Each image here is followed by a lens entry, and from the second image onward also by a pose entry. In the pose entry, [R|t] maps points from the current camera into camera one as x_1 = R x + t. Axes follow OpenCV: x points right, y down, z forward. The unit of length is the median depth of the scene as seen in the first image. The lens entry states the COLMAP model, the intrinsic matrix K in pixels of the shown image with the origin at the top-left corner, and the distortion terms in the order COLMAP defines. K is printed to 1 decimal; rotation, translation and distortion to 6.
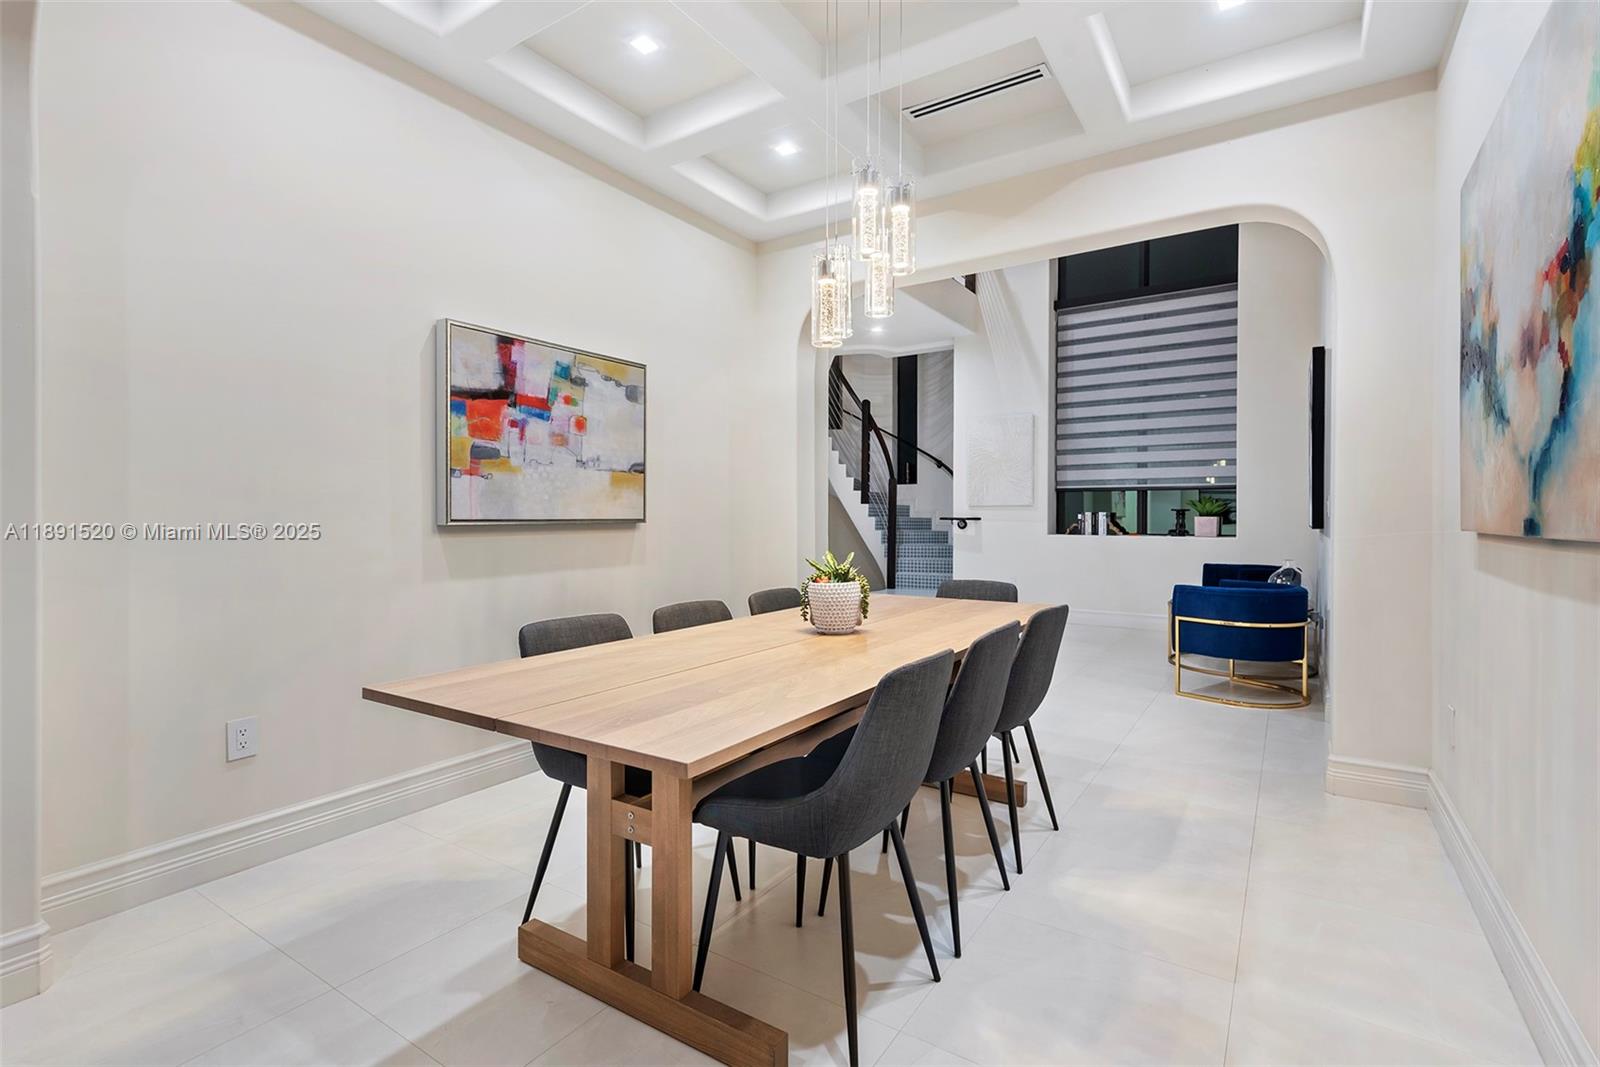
lens RADIAL K [[742.9, 0, 799.2], [0, 742.9, 523.0], [0, 0, 1]] dist [0.018326, -0.000422]
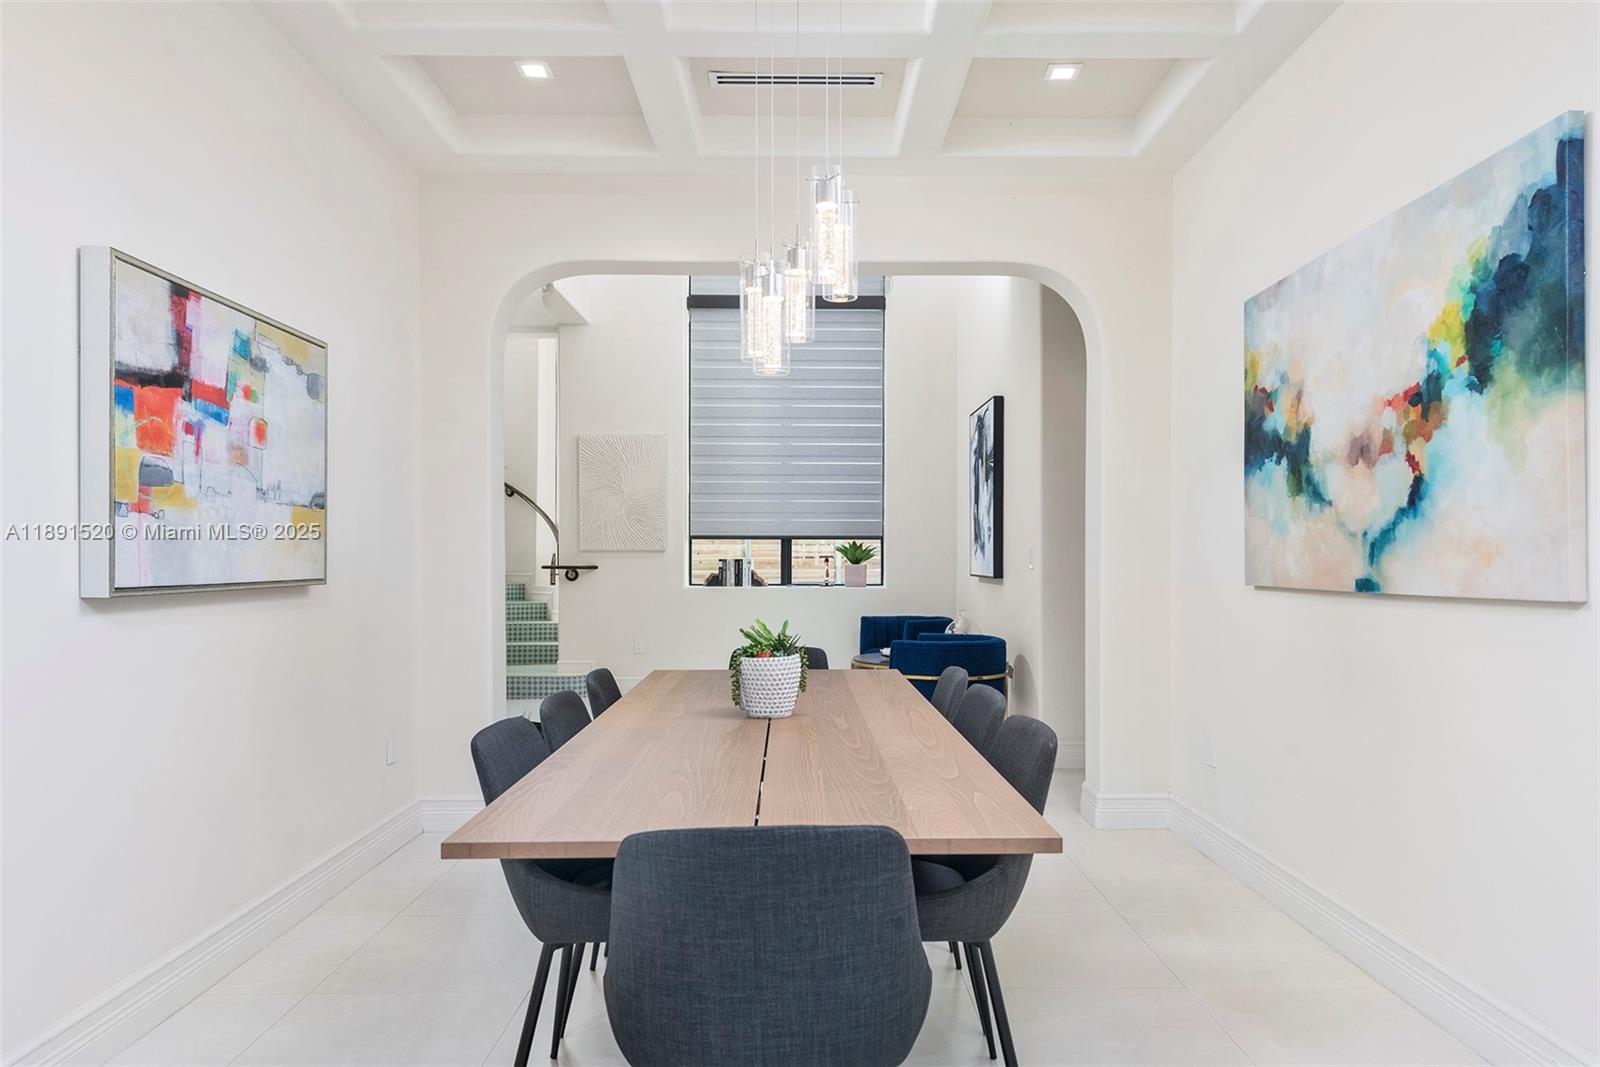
lens RADIAL K [[1026.2, 0, 802.4], [0, 1026.2, 563.6], [0, 0, 1]] dist [0.002414, 0.000405]
pose [[0.830976, -0.004347, 0.556291, -0.434042], [0.005846, 0.999982, -0.000918, -0.018434], [-0.556277, 0.004015, 0.830987, 0.020667]]
